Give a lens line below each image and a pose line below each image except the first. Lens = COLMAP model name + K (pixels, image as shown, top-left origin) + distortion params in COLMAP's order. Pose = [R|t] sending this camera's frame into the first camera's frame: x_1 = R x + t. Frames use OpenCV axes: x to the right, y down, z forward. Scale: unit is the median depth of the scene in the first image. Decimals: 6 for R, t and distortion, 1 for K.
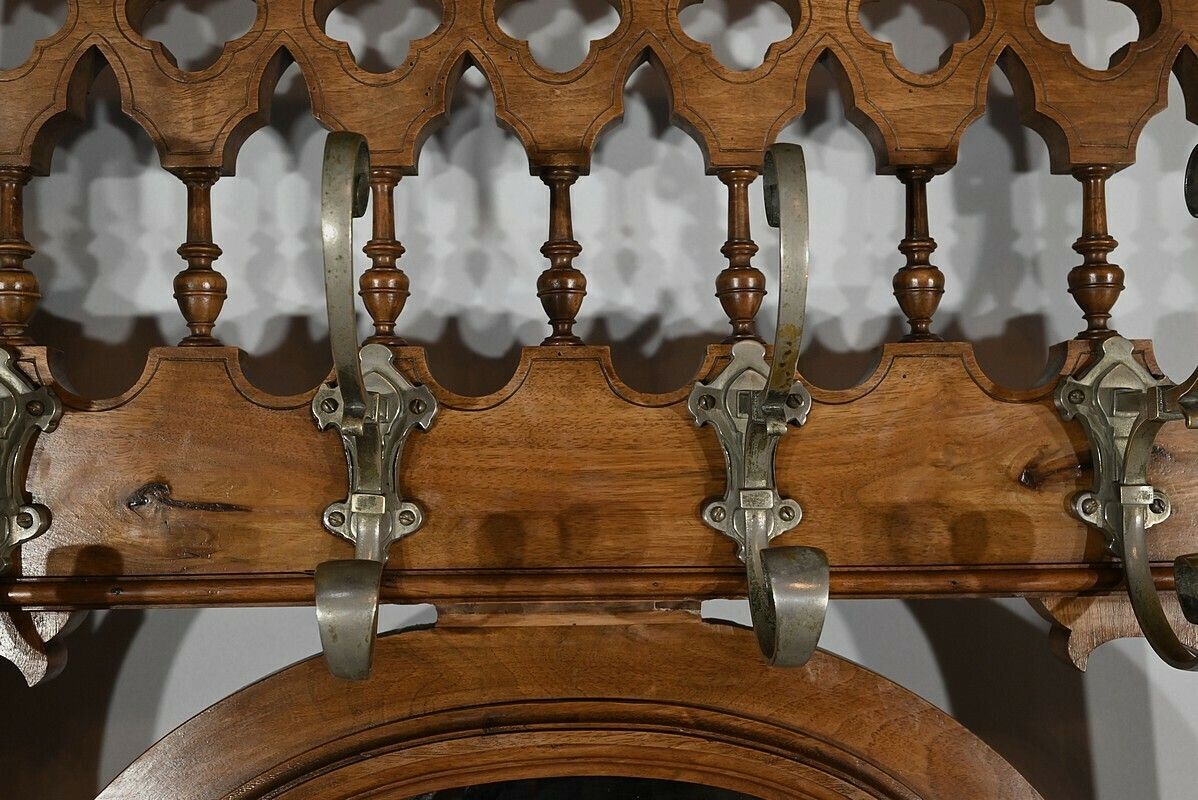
lens RADIAL K [[1224.7, 0, 601.7], [0, 1224.7, 361.2], [0, 0, 1]] dist [-0.002558, 0.000000]
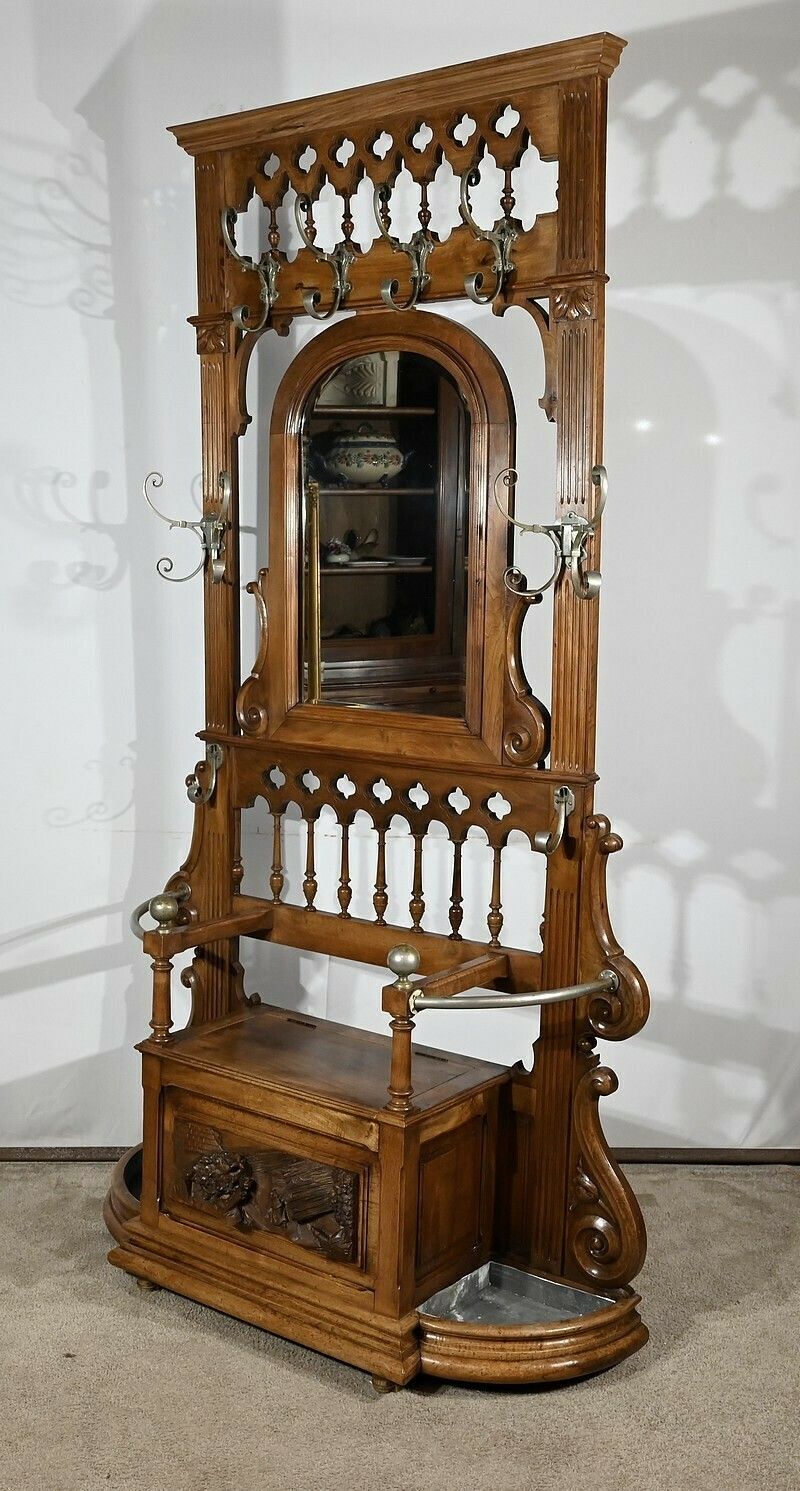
lens RADIAL K [[1498.6, 0, 385.5], [0, 1498.6, 741.4], [0, 0, 1]] dist [-0.005689, 0.000000]
pose [[0.780903, 0.099045, -0.616750, 2.998187], [0.037302, 0.978193, 0.204320, 0.567419], [0.623538, -0.182560, 0.760179, -2.811834]]
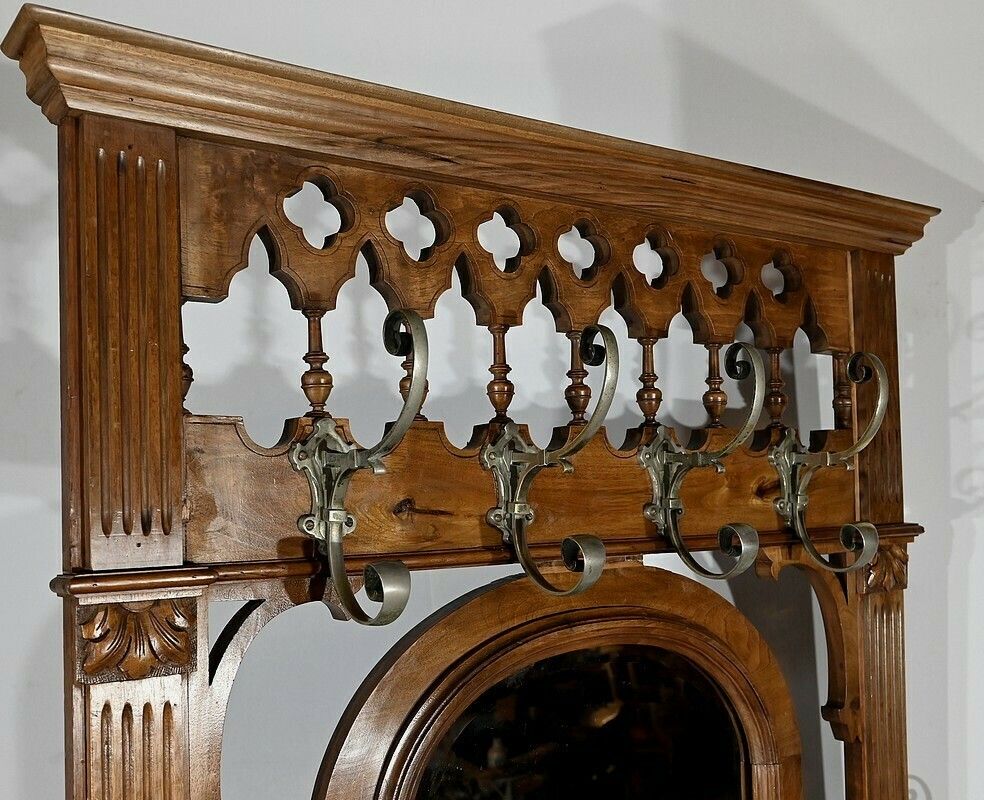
lens RADIAL K [[1089.2, 0, 542.7], [0, 1089.2, 470.5], [0, 0, 1]] dist [-0.005841, 0.000000]
pose [[0.829761, 0.001372, 0.558117, -1.038014], [-0.015130, 0.999685, 0.020037, 0.024417], [-0.557914, -0.025071, 0.829520, -0.375348]]
